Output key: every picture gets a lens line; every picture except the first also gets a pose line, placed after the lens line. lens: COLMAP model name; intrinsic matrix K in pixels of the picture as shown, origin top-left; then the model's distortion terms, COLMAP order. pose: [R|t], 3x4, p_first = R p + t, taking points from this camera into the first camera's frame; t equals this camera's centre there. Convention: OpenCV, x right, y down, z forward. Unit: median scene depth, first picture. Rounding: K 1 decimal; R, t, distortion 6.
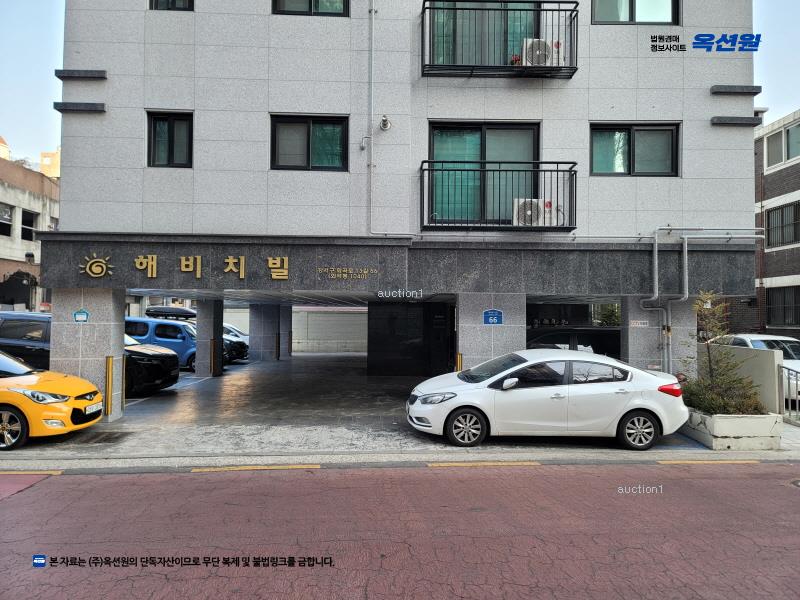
lens RADIAL K [[580.2, 0, 403.8], [0, 580.2, 295.5], [0, 0, 1]] dist [0.087857, -0.067892]
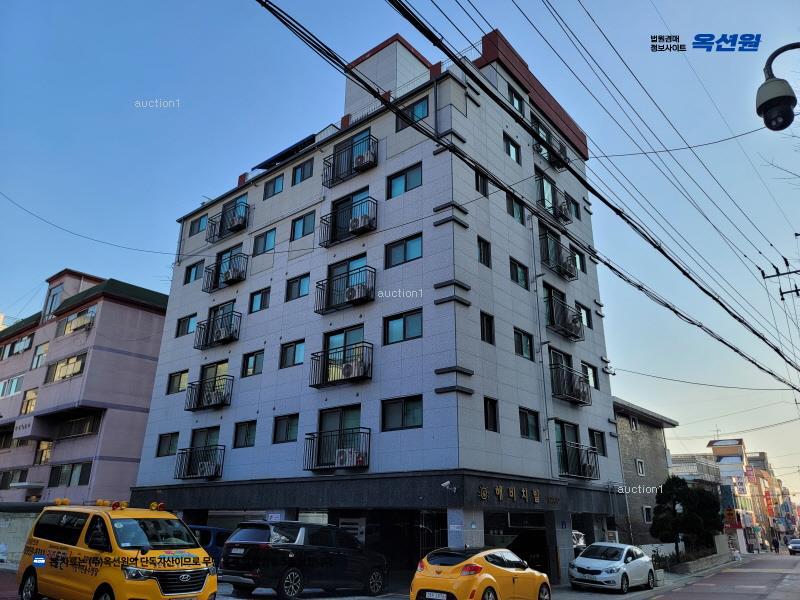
lens RADIAL K [[580.2, 0, 403.8], [0, 580.2, 295.5], [0, 0, 1]] dist [0.087857, -0.067892]
pose [[0.657935, 0.263569, 0.705446, -1.917644], [-0.027973, 0.944660, -0.326855, -0.027757], [-0.752555, 0.195316, 0.628897, 0.046519]]
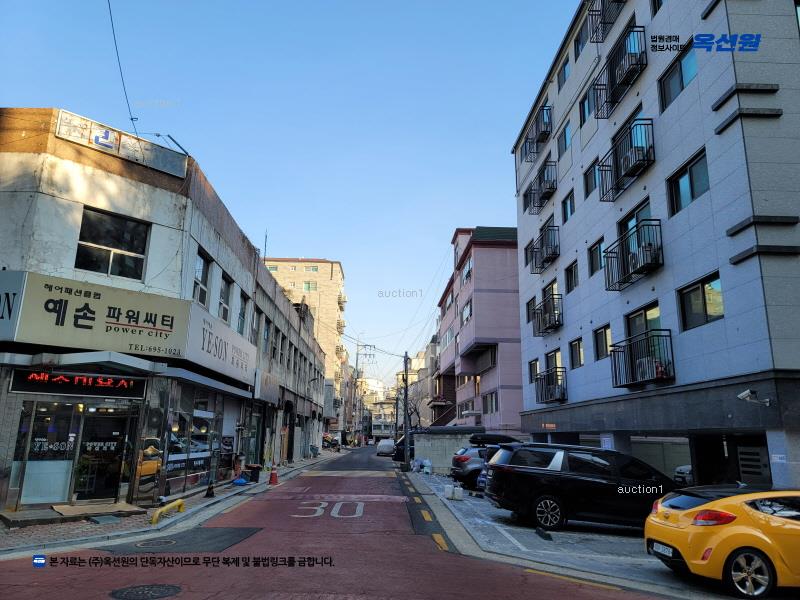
lens RADIAL K [[580.2, 0, 403.8], [0, 580.2, 295.5], [0, 0, 1]] dist [0.087857, -0.067892]
pose [[0.999930, 0.009046, 0.007638, -1.187068], [-0.007275, 0.978457, -0.206320, -0.016197], [-0.009340, 0.206250, 0.978455, -0.004540]]
